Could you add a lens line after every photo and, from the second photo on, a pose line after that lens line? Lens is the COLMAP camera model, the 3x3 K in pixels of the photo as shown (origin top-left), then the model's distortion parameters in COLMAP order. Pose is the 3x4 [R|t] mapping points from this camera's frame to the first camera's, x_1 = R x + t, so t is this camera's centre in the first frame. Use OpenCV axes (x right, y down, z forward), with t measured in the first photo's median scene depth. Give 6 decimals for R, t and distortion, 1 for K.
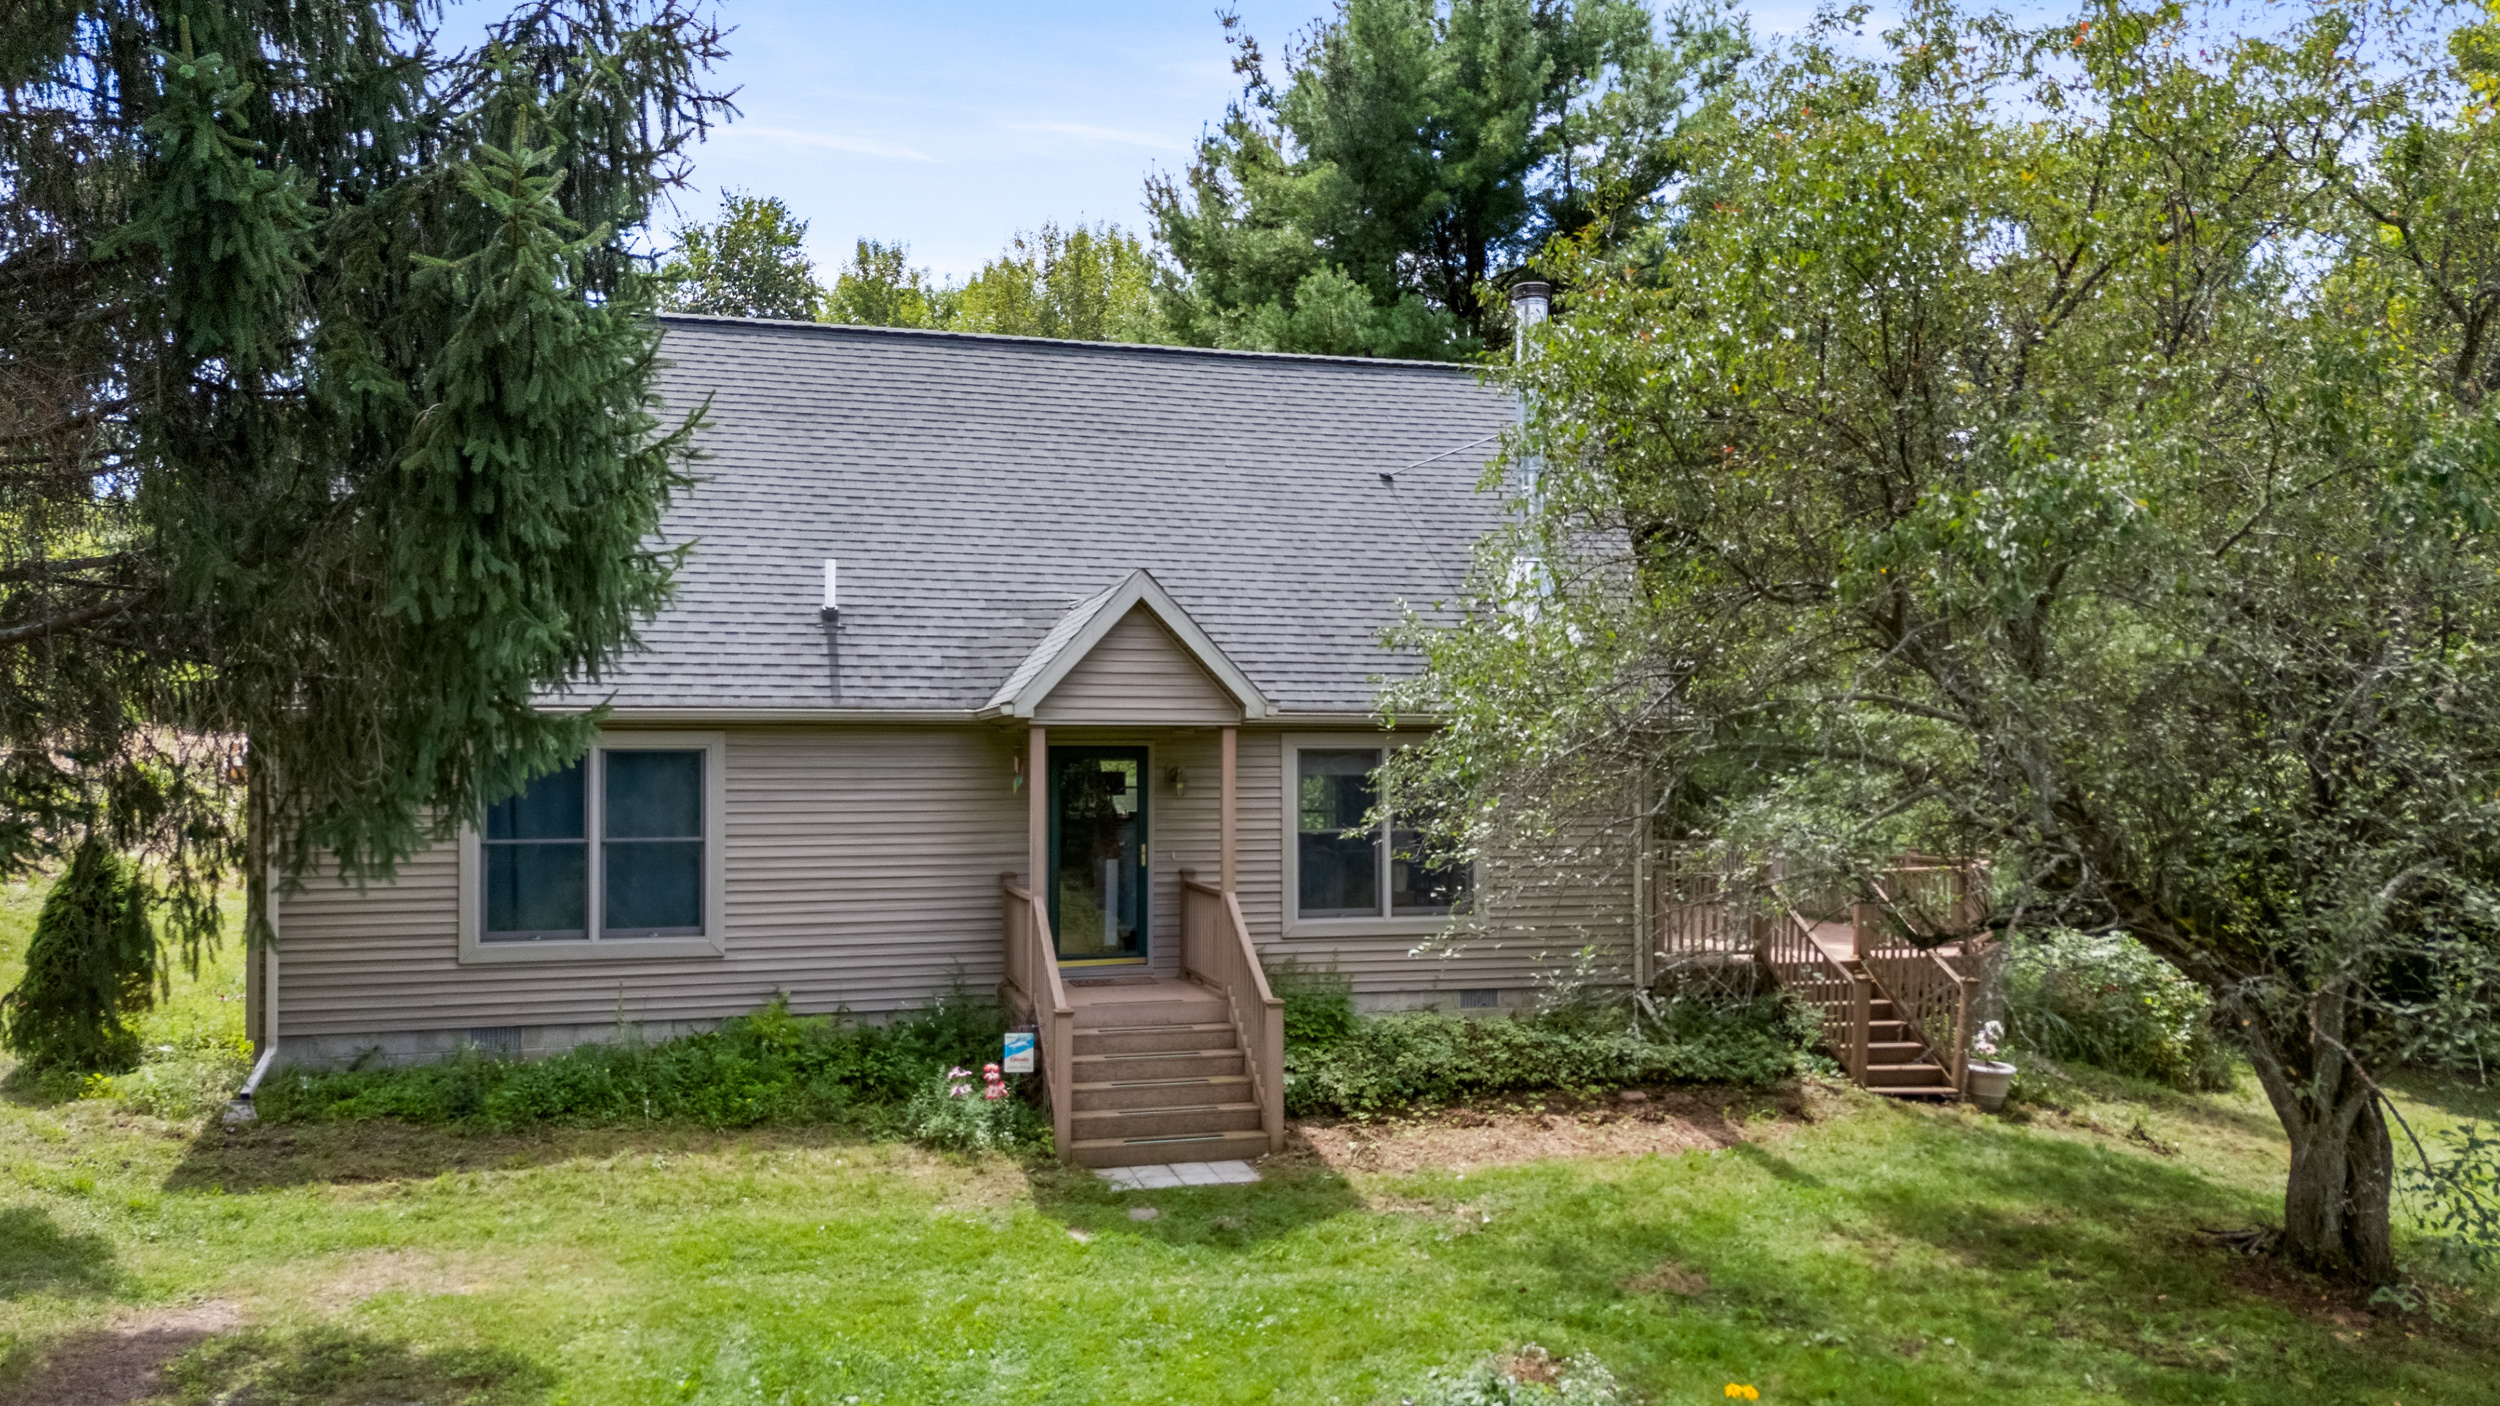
lens RADIAL K [[1740.1, 0, 1249.8], [0, 1740.1, 724.7], [0, 0, 1]] dist [0.033948, -0.014484]
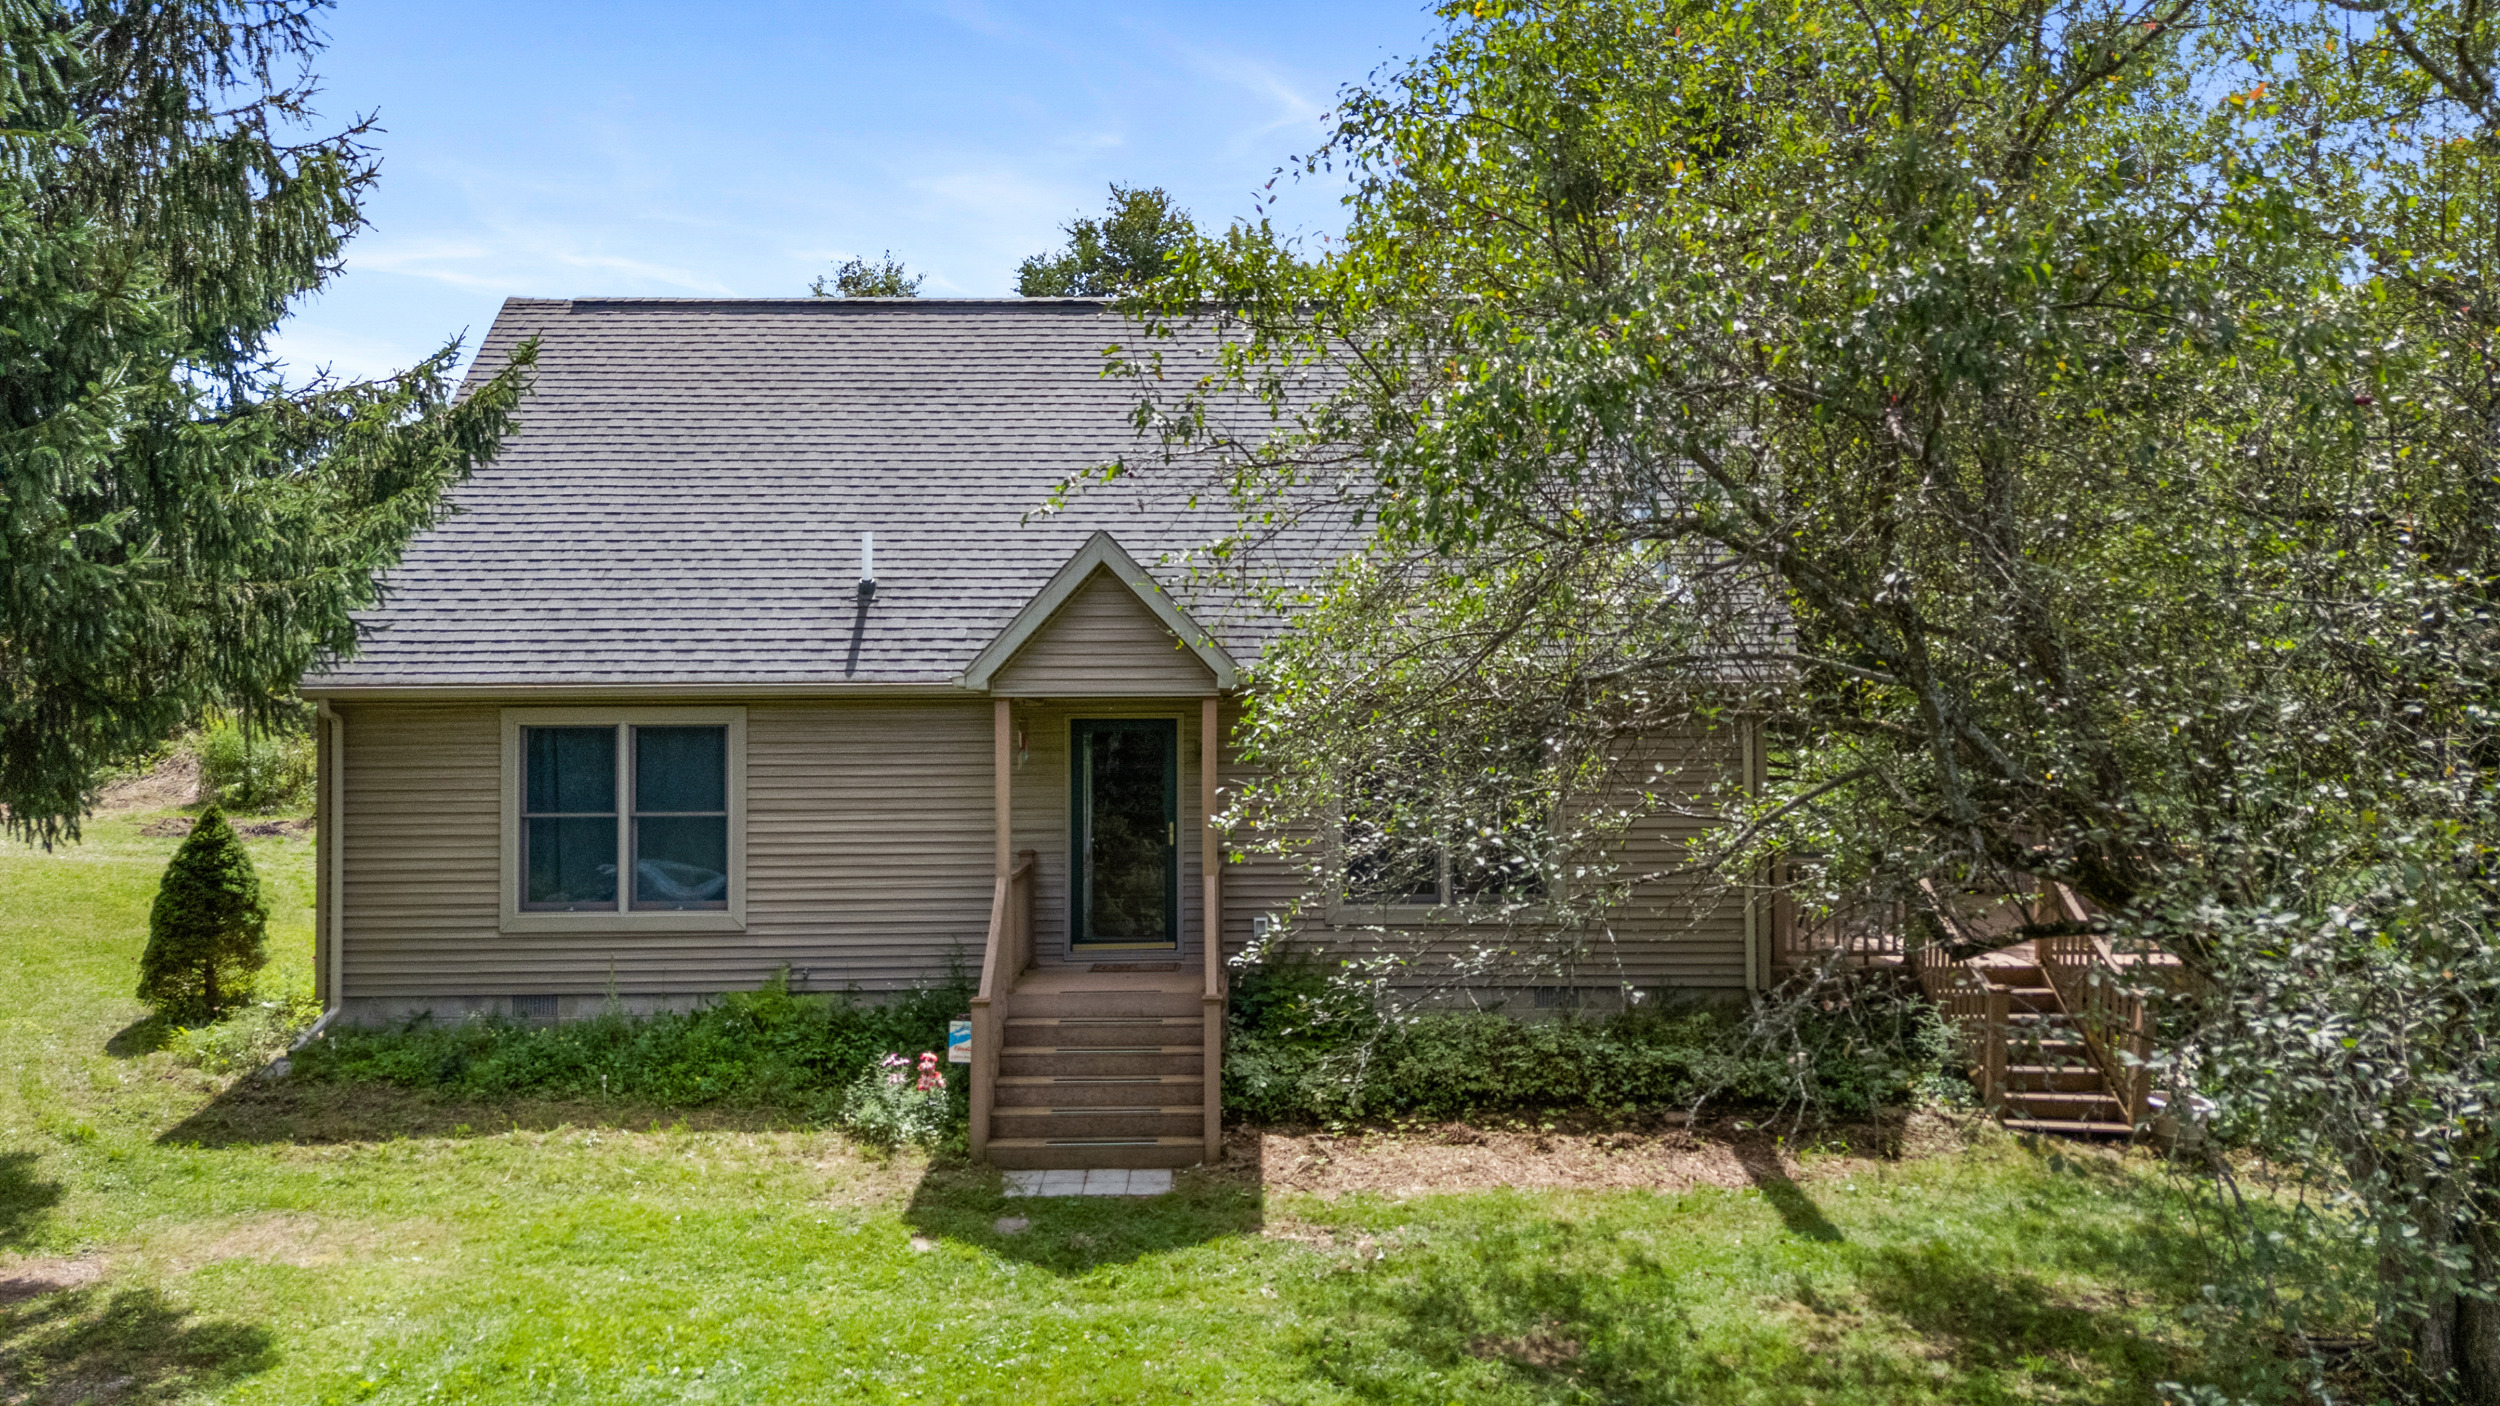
lens RADIAL K [[1740.1, 0, 1253.0], [0, 1740.1, 681.2], [0, 0, 1]] dist [0.033948, -0.014484]
pose [[0.969243, -0.010747, -0.245872, 0.264714], [0.008894, 0.999923, -0.008648, 0.000616], [0.245946, 0.006195, 0.969264, 0.115963]]
